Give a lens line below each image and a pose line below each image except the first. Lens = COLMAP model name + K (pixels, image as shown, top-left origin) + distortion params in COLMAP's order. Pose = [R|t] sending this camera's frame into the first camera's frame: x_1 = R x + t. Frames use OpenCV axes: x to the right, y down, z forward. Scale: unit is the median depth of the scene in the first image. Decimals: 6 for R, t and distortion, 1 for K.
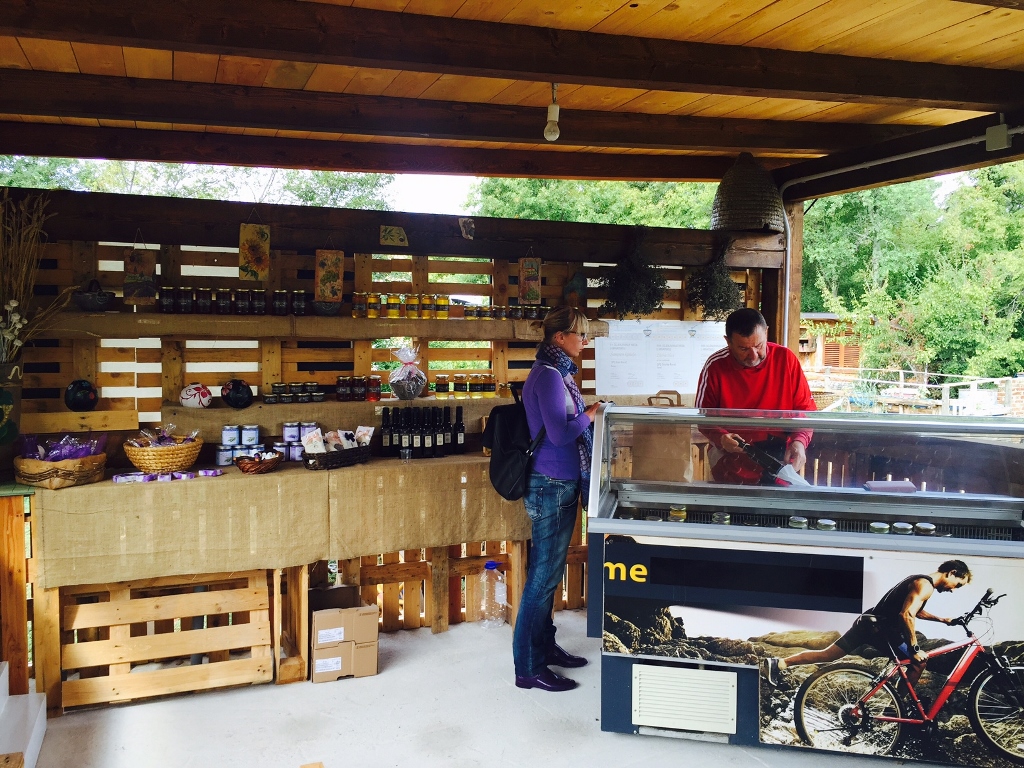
lens RADIAL K [[866.9, 0, 512.0], [0, 866.9, 384.0], [0, 0, 1]] dist [0.067668, -0.095498]
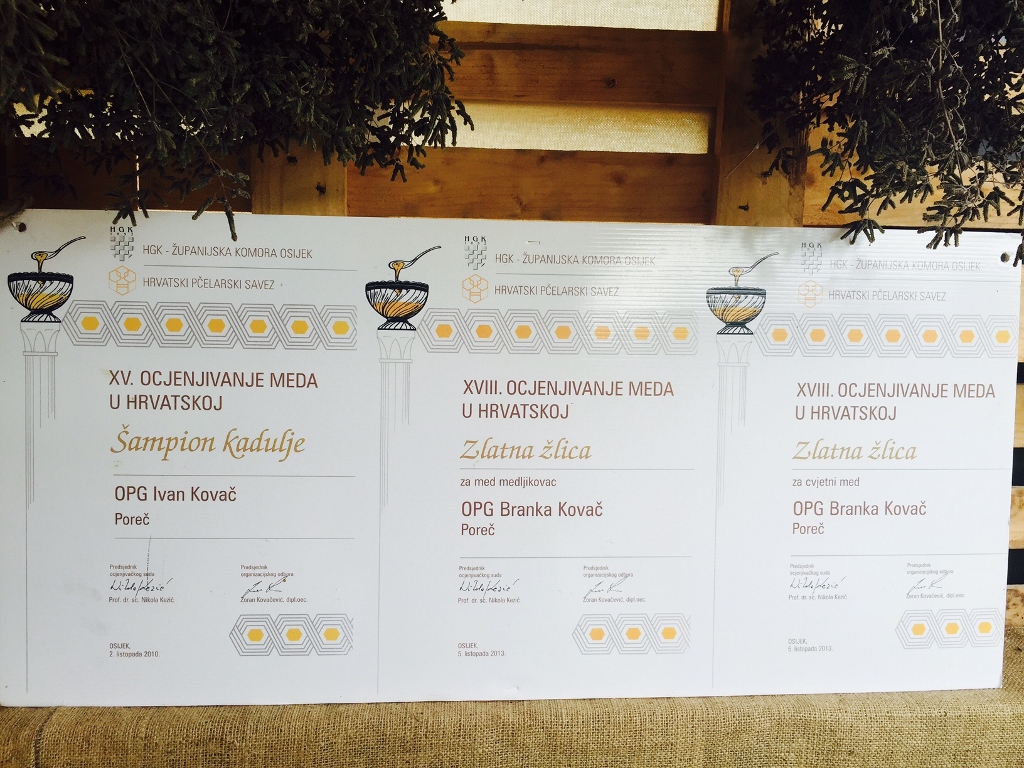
lens RADIAL K [[866.9, 0, 512.0], [0, 866.9, 384.0], [0, 0, 1]] dist [0.067668, -0.095498]
pose [[0.948719, 0.044466, -0.312978, 0.273499], [-0.024996, 0.997510, 0.065948, -0.067730], [0.315131, -0.054743, 0.947468, 1.061139]]
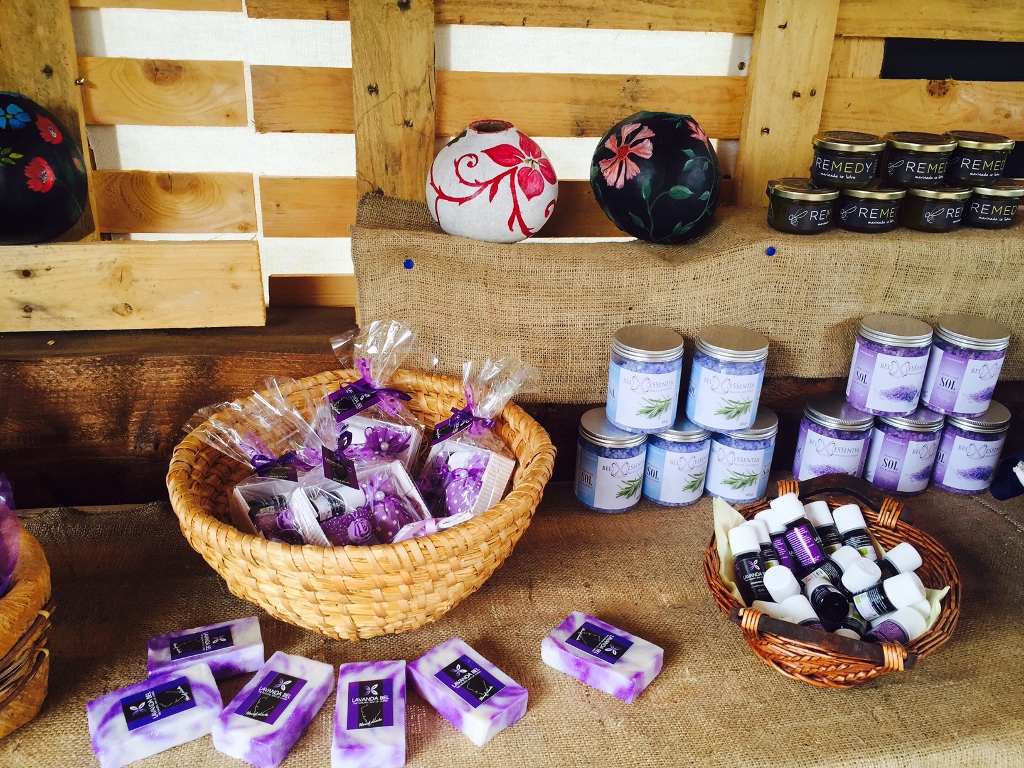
lens RADIAL K [[866.9, 0, 512.0], [0, 866.9, 384.0], [0, 0, 1]] dist [0.067668, -0.095498]
pose [[0.970481, 0.114206, -0.212421, -0.308862], [-0.037800, 0.941916, 0.333714, -0.013362], [0.238195, -0.315833, 0.918429, 0.790917]]
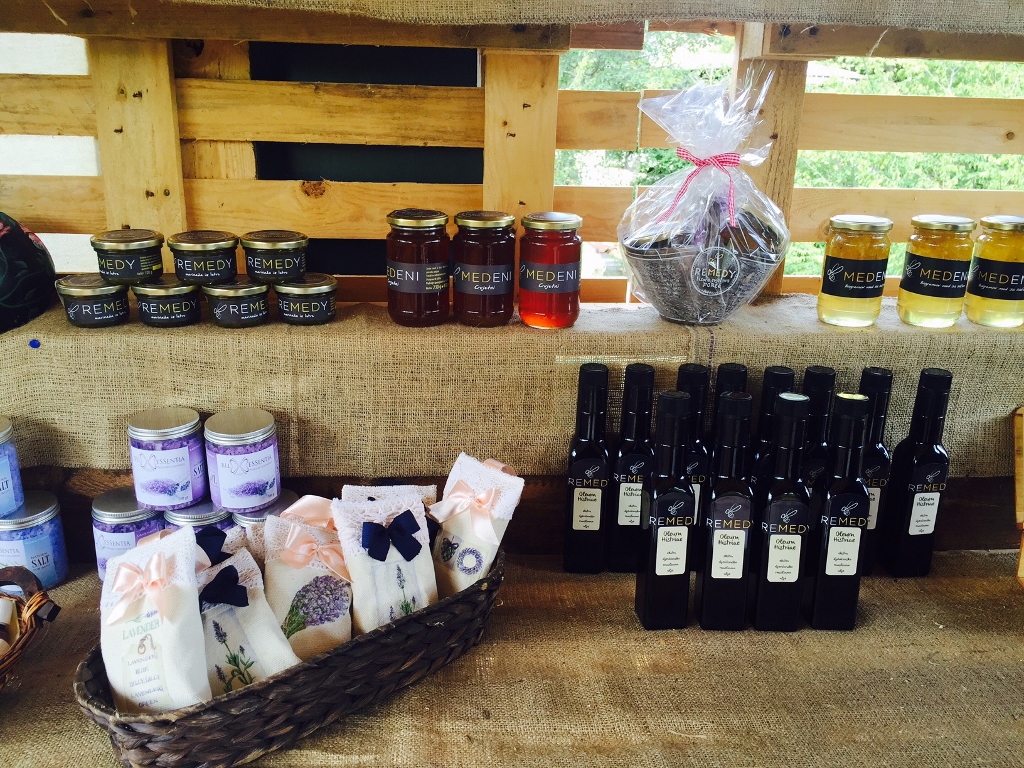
lens RADIAL K [[866.9, 0, 512.0], [0, 866.9, 384.0], [0, 0, 1]] dist [0.067668, -0.095498]
pose [[0.948166, 0.109147, -0.298442, -0.106443], [-0.034964, 0.969293, 0.243410, -0.023233], [0.315845, -0.220359, 0.922867, 0.848972]]
